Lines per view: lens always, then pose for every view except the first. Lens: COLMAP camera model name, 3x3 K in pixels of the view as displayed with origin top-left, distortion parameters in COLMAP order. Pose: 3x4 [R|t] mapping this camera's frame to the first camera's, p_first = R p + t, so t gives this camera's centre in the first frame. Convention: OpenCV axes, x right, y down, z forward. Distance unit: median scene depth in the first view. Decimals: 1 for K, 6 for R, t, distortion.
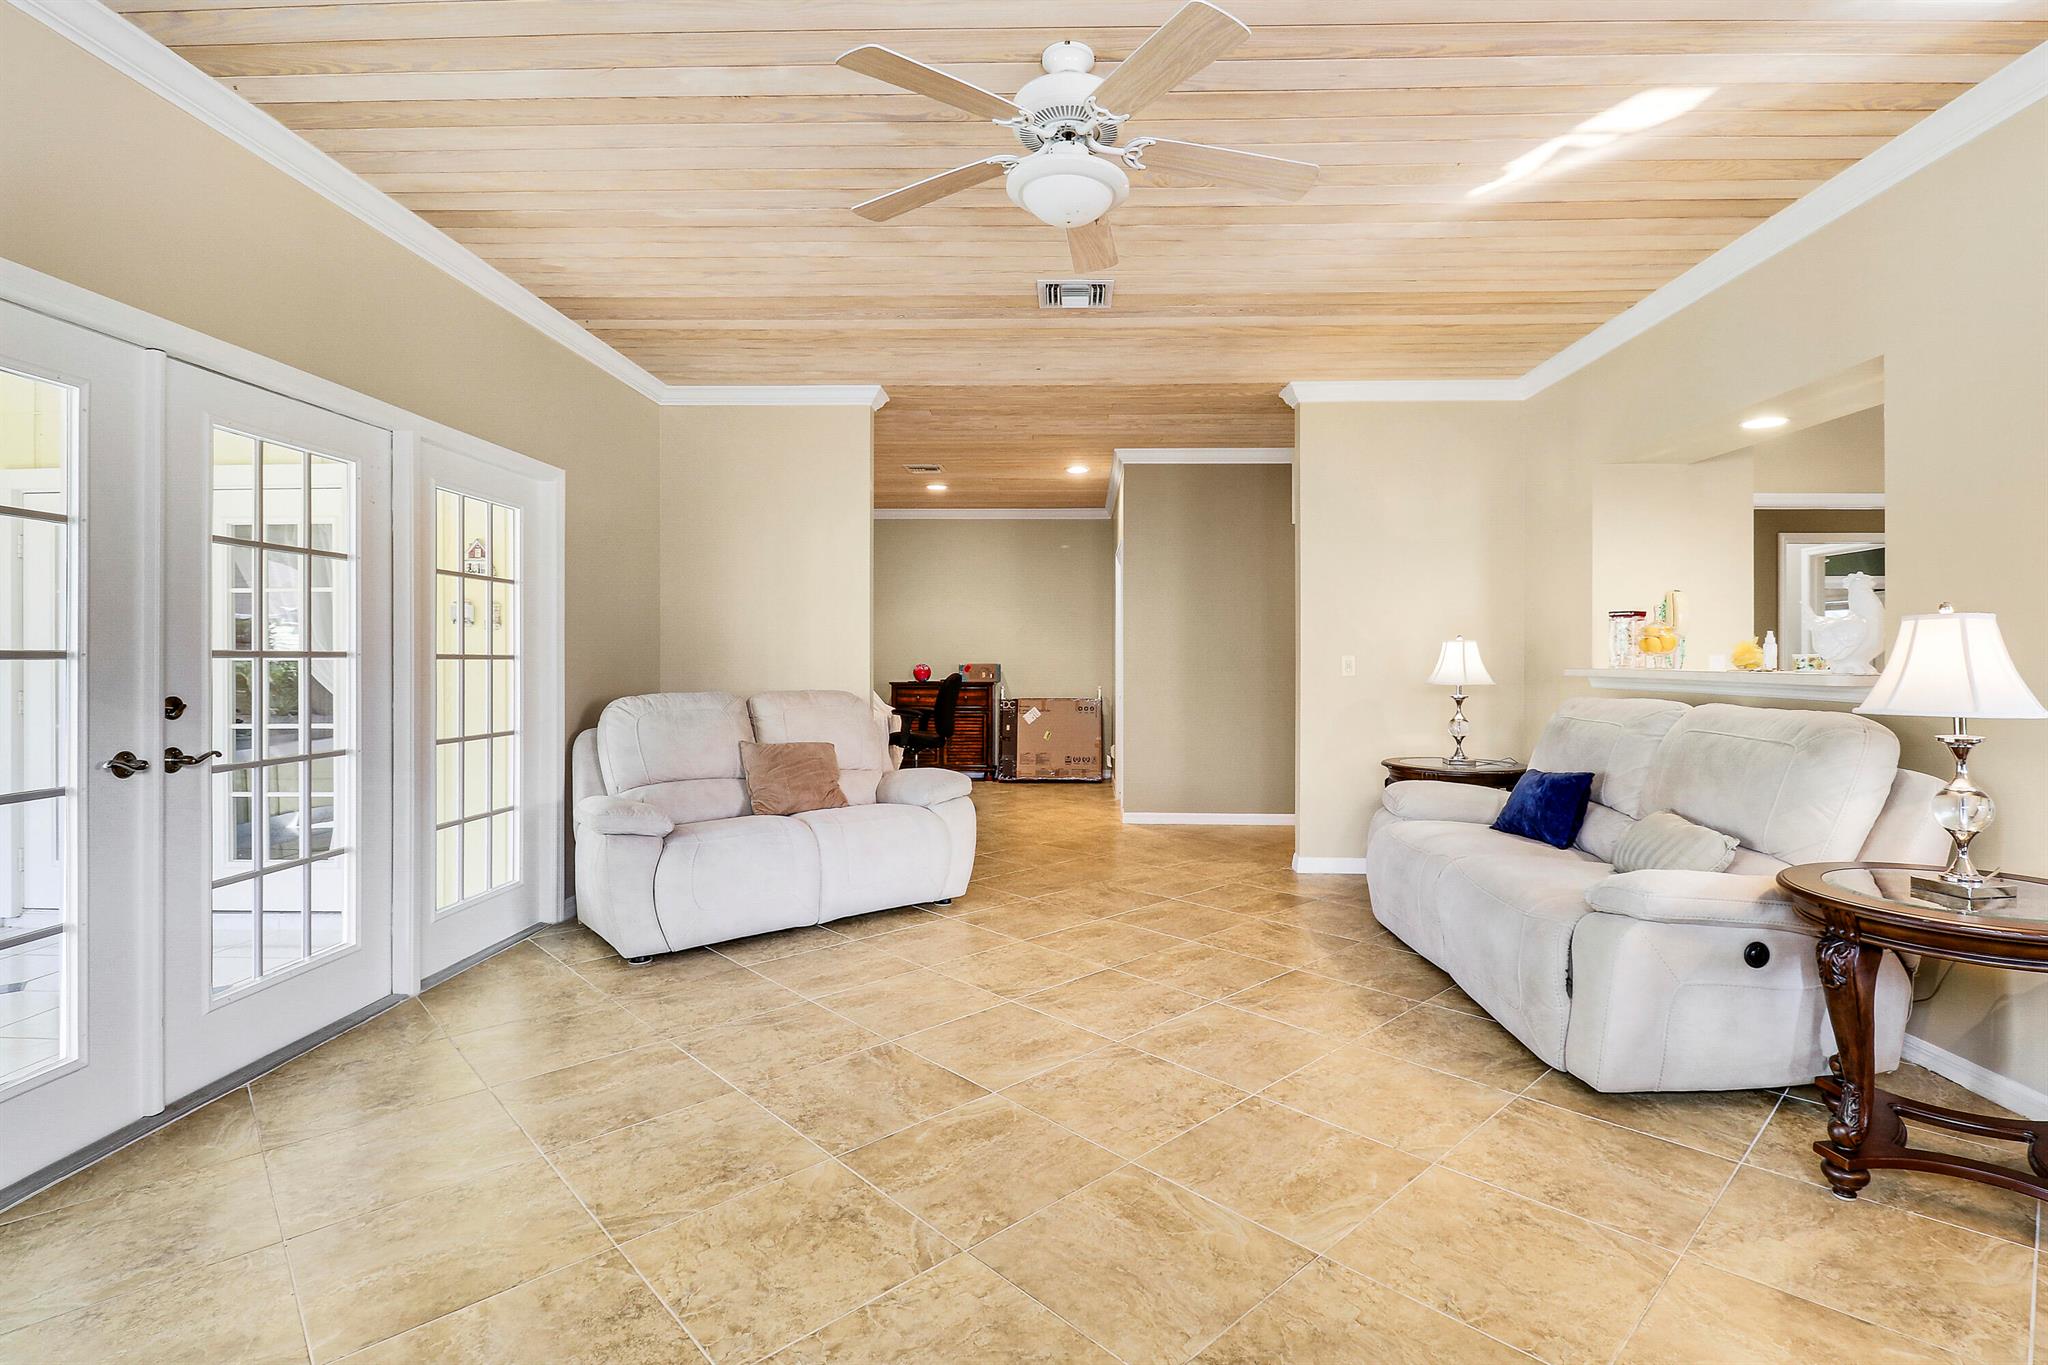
lens RADIAL K [[961.8, 0, 1054.0], [0, 961.8, 658.4], [0, 0, 1]] dist [0.003961, -0.012997]
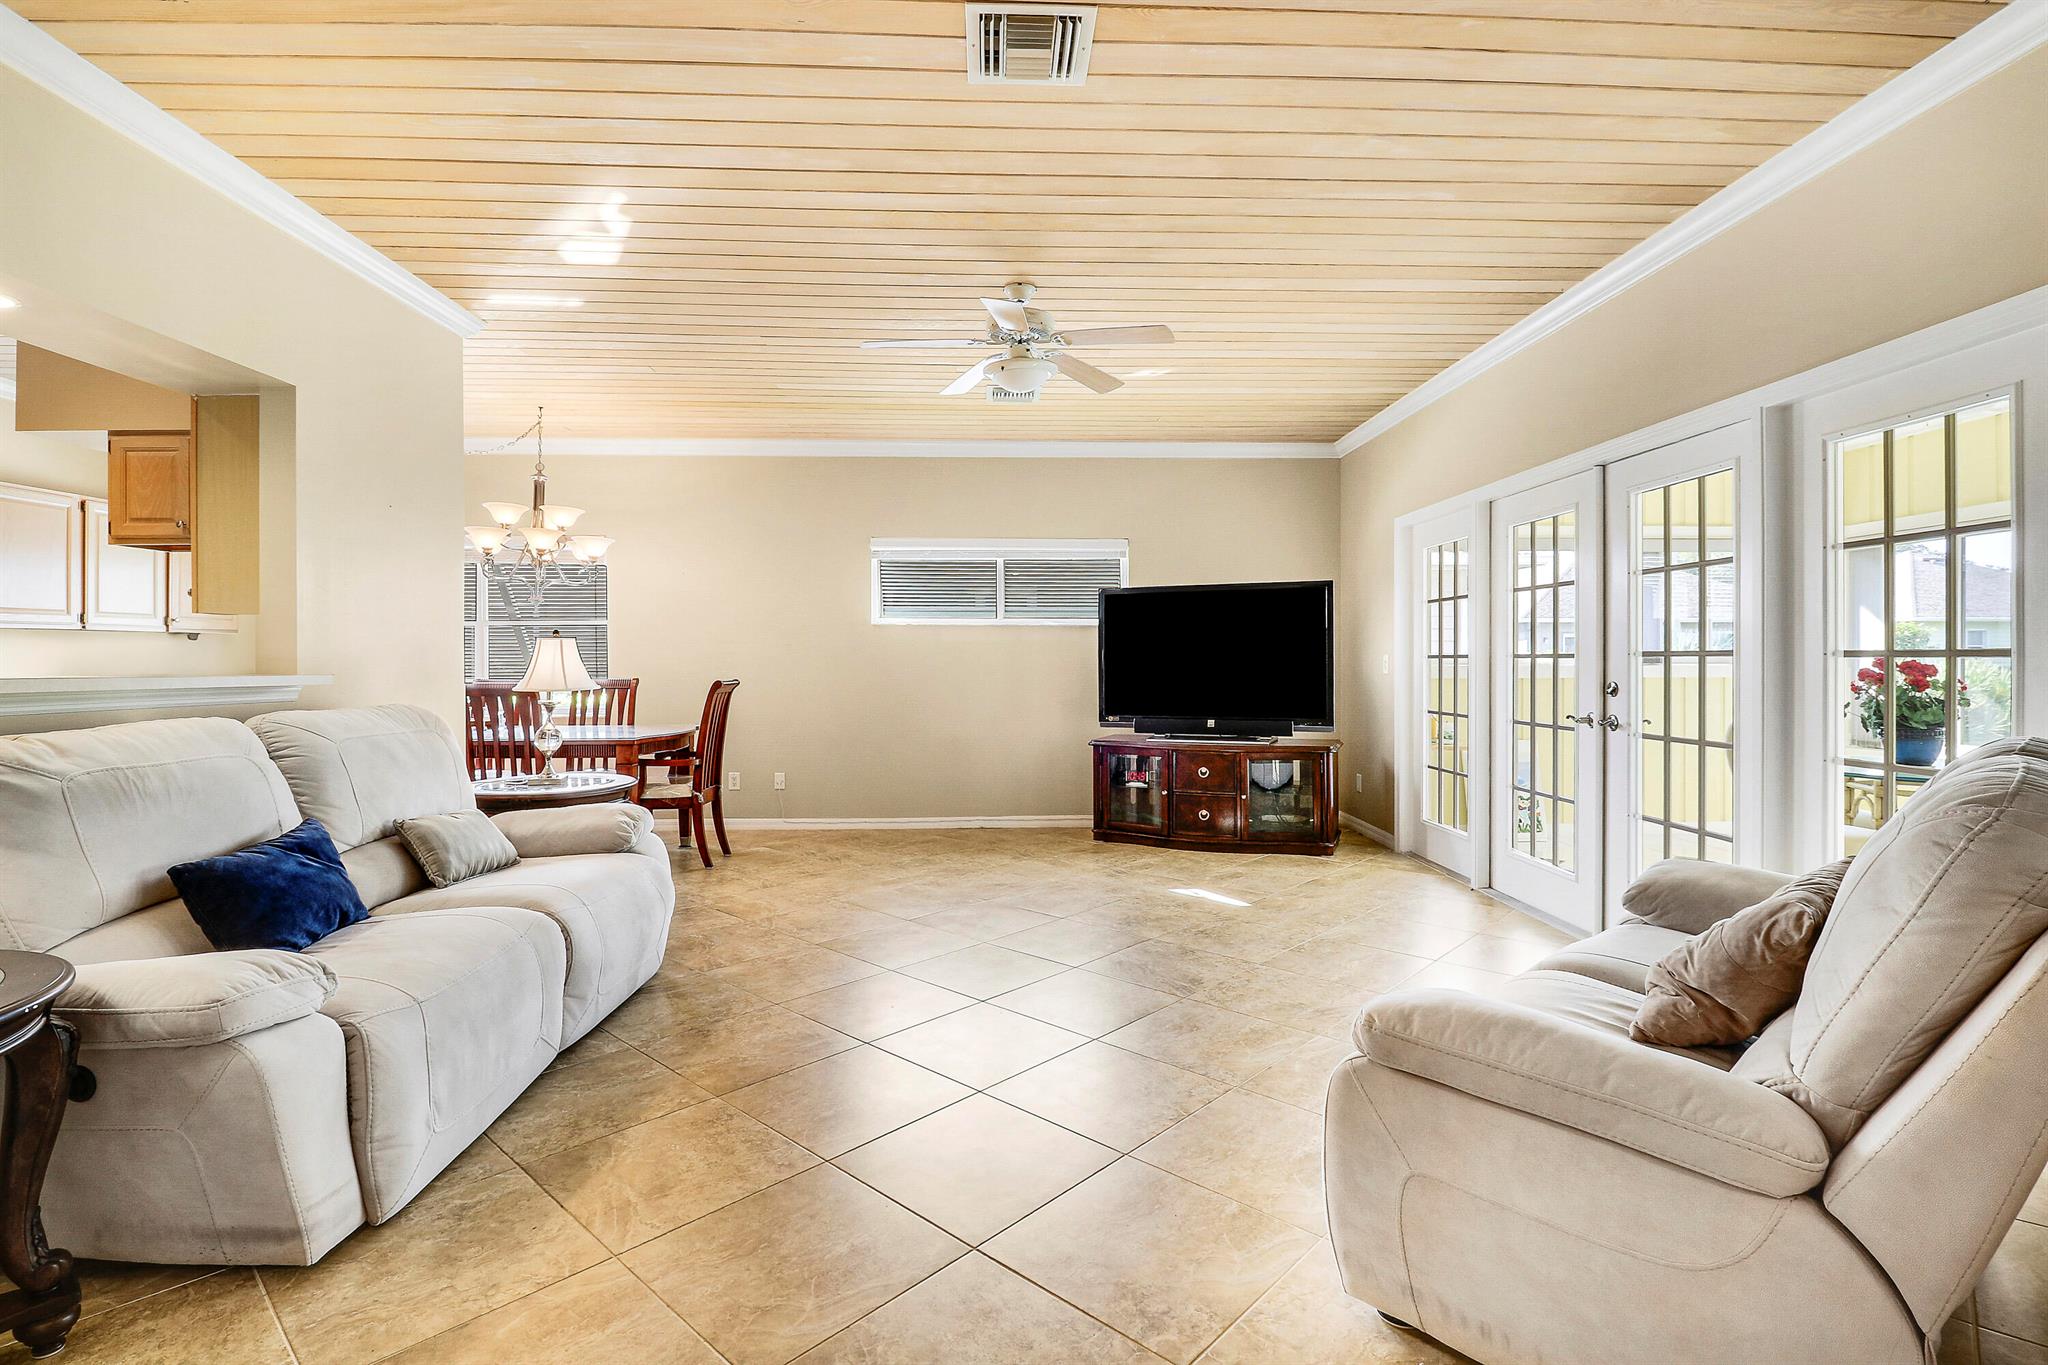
lens RADIAL K [[961.8, 0, 1043.5], [0, 961.8, 666.3], [0, 0, 1]] dist [0.003961, -0.012997]
pose [[-0.997365, 0.002399, -0.072501, 0.066292], [0.002037, 0.999985, 0.005060, 0.003343], [0.072512, 0.004899, -0.997355, 1.829647]]
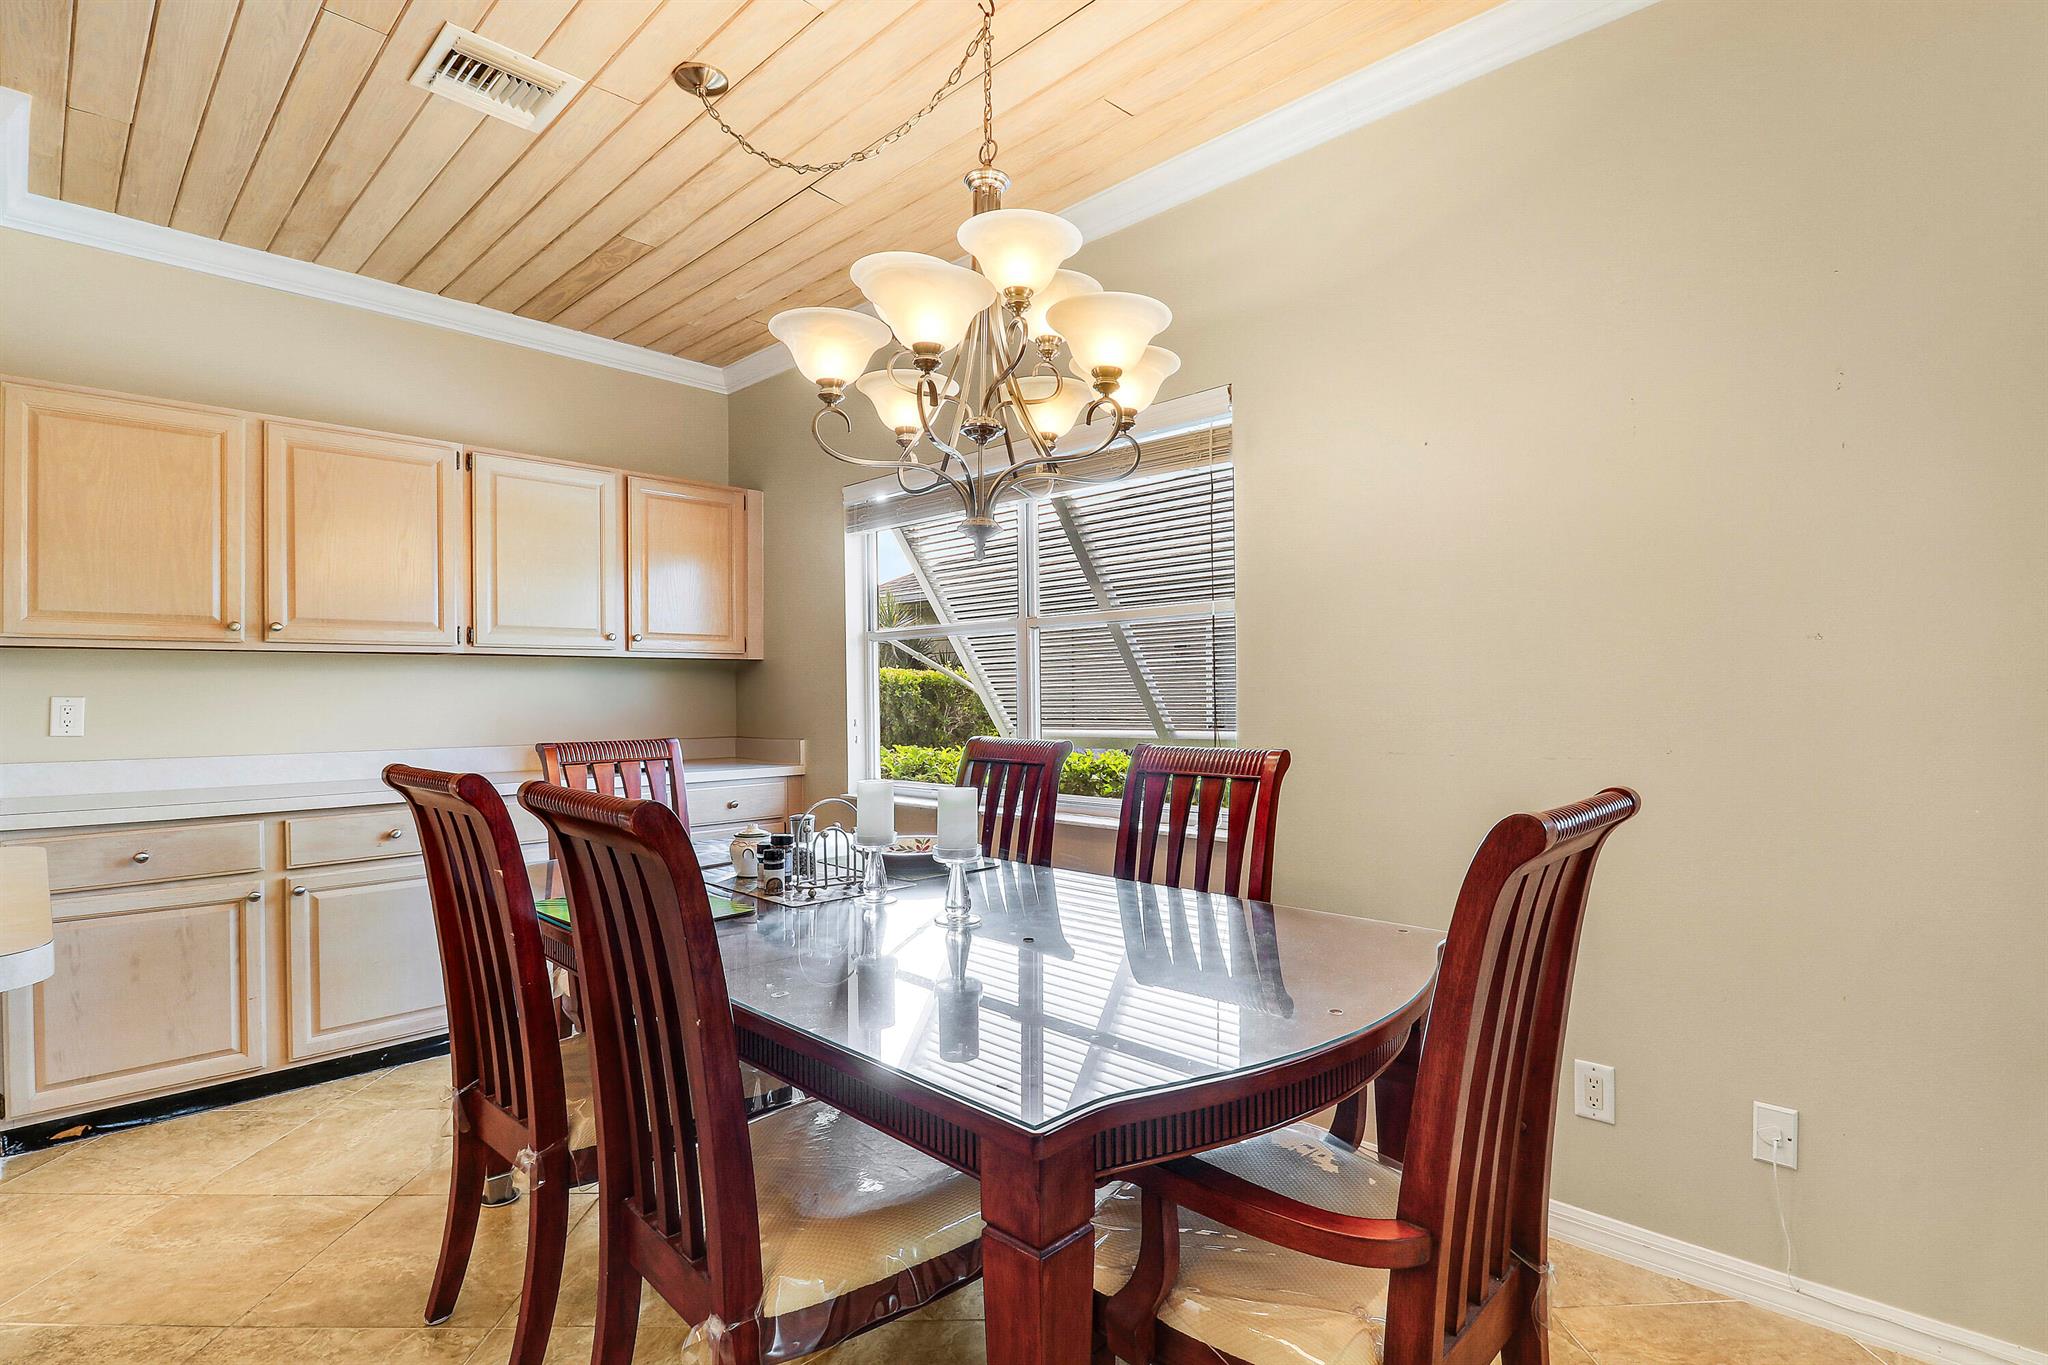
lens RADIAL K [[968.2, 0, 1026.6], [0, 968.2, 699.3], [0, 0, 1]] dist [-0.001302, -0.012153]
pose [[-0.739372, 0.004000, 0.673285, 0.405677], [0.003031, 0.999992, -0.002613, 0.000692], [-0.673290, 0.000108, -0.739378, 0.523037]]
